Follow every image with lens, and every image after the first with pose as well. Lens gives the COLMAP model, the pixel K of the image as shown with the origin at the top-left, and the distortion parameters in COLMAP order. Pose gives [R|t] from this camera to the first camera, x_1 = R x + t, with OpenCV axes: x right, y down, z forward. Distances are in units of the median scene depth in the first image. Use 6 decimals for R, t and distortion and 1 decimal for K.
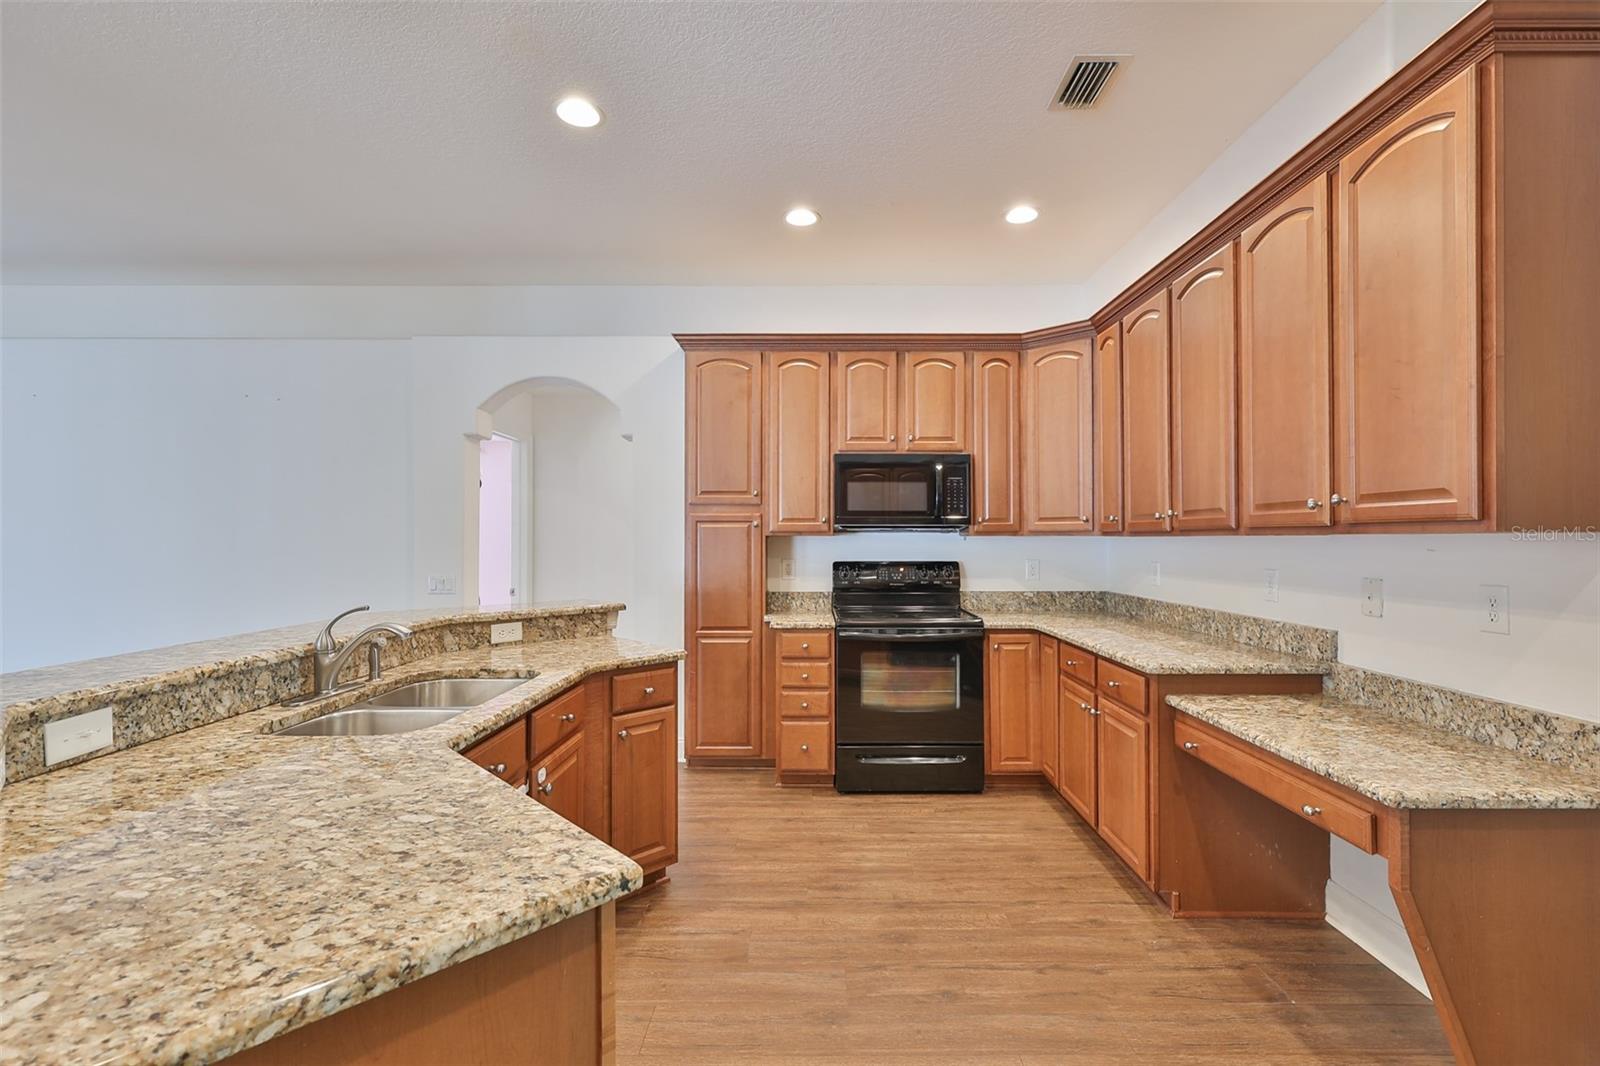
lens RADIAL K [[699.5, 0, 801.7], [0, 699.5, 535.4], [0, 0, 1]] dist [-0.000445, 0.000779]
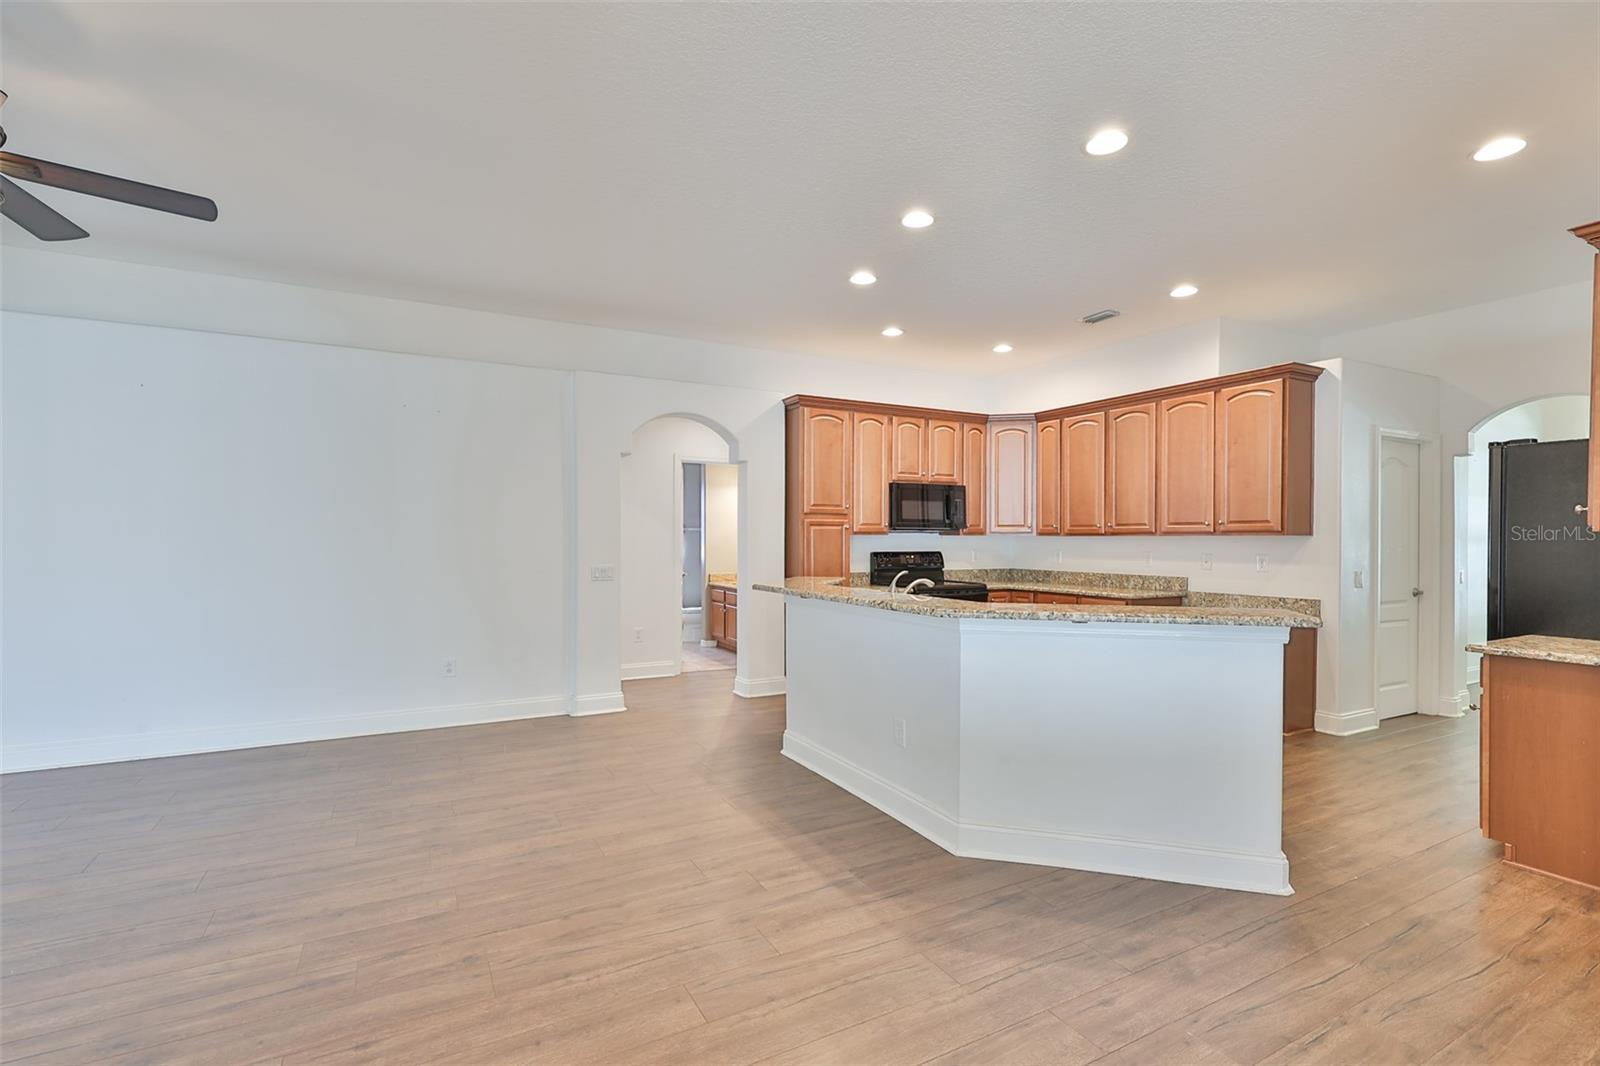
lens RADIAL K [[699.5, 0, 773.9], [0, 699.5, 544.4], [0, 0, 1]] dist [-0.000445, 0.000779]
pose [[0.890538, -0.005165, 0.454879, -1.359699], [-0.002779, 0.999855, 0.016793, -0.006365], [-0.454900, -0.016219, 0.890395, -0.395146]]
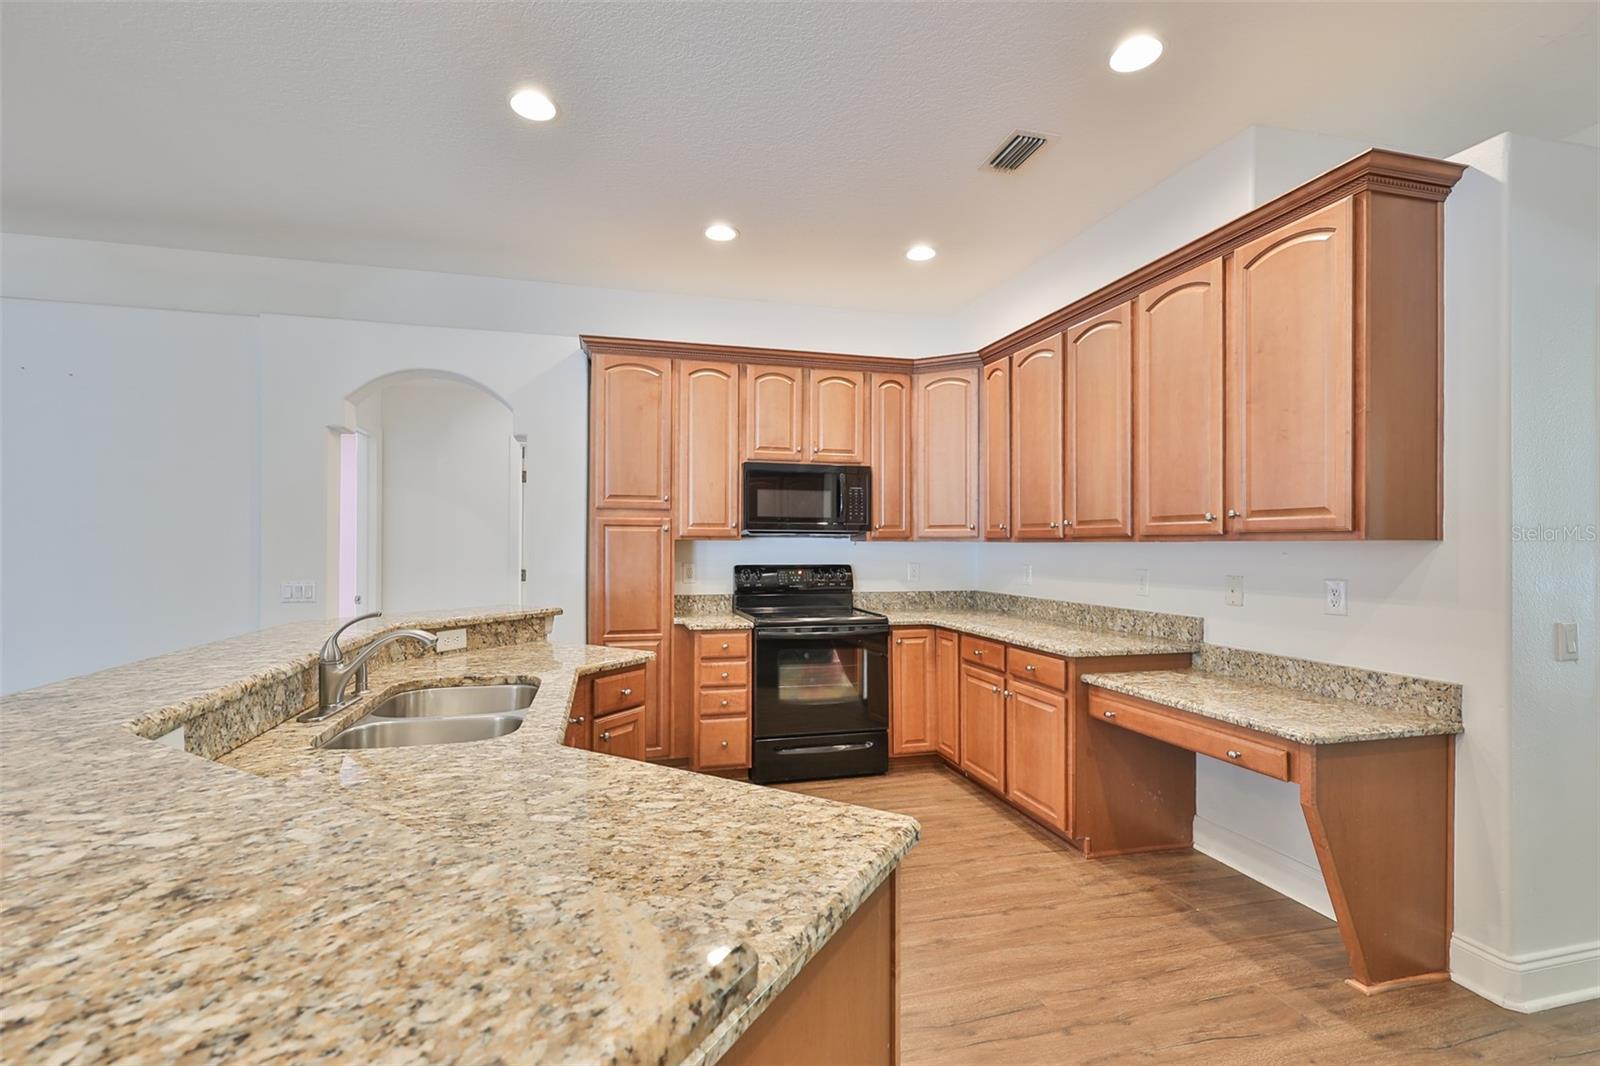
lens RADIAL K [[699.5, 0, 754.9], [0, 699.5, 543.3], [0, 0, 1]] dist [-0.000445, 0.000779]
pose [[0.970819, 0.004123, 0.239777, -0.288366], [-0.005161, 0.999980, 0.003702, 0.001709], [-0.239757, -0.004831, 0.970821, -0.026693]]
